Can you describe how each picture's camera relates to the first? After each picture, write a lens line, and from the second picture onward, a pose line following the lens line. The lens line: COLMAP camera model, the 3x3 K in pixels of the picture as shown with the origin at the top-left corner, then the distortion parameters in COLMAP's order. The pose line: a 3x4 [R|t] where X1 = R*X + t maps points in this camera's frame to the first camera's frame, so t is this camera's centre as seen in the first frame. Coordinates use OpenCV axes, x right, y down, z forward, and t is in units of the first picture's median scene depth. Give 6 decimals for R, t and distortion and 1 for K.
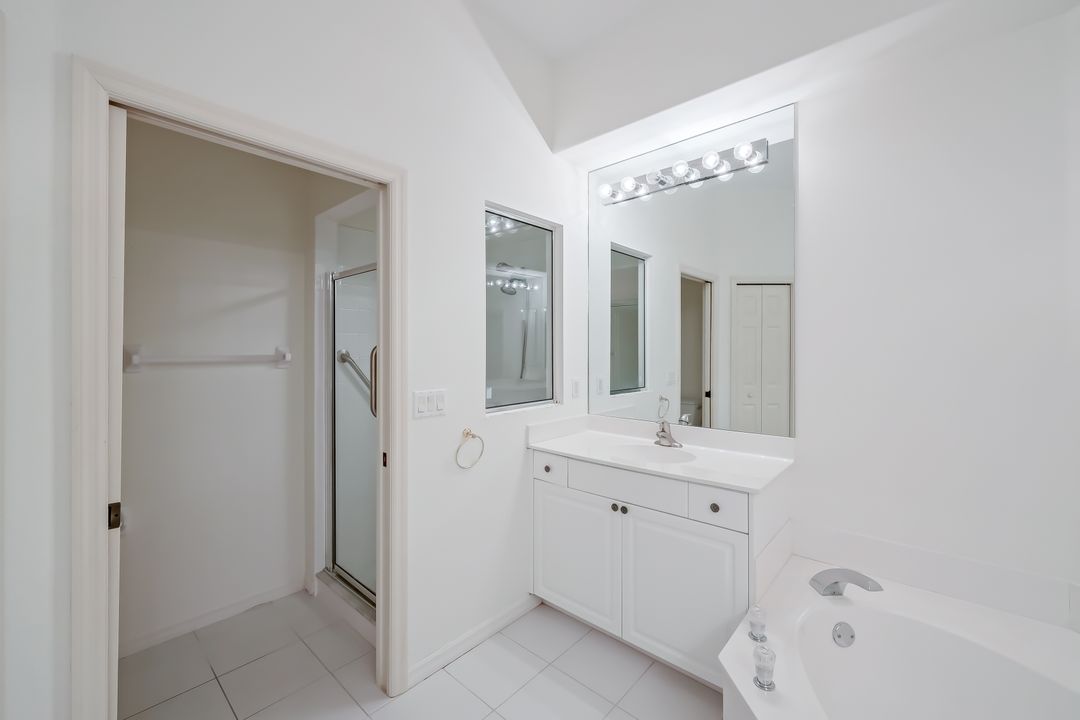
lens RADIAL K [[437.8, 0, 538.6], [0, 437.8, 351.4], [0, 0, 1]] dist [0.002658, 0.000126]
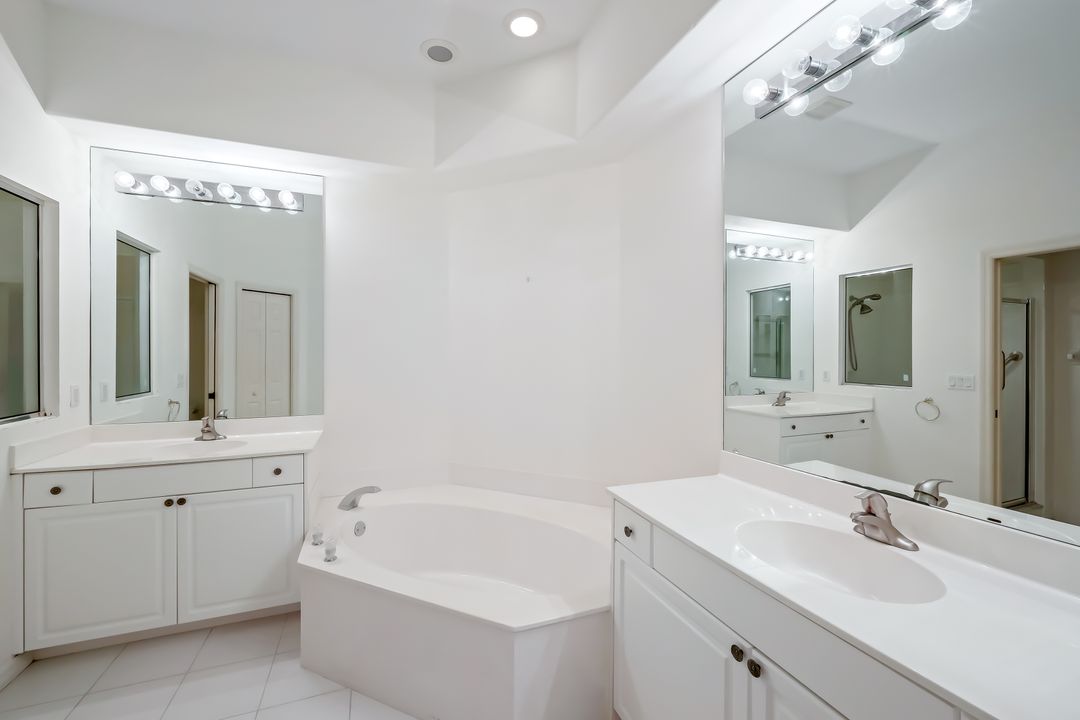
lens RADIAL K [[437.8, 0, 539.6], [0, 437.8, 354.5], [0, 0, 1]] dist [0.002658, 0.000126]
pose [[0.451393, -0.002512, 0.892322, -0.300473], [-0.000619, 0.999995, 0.003129, 0.000111], [-0.892325, -0.001964, 0.451389, -0.214396]]
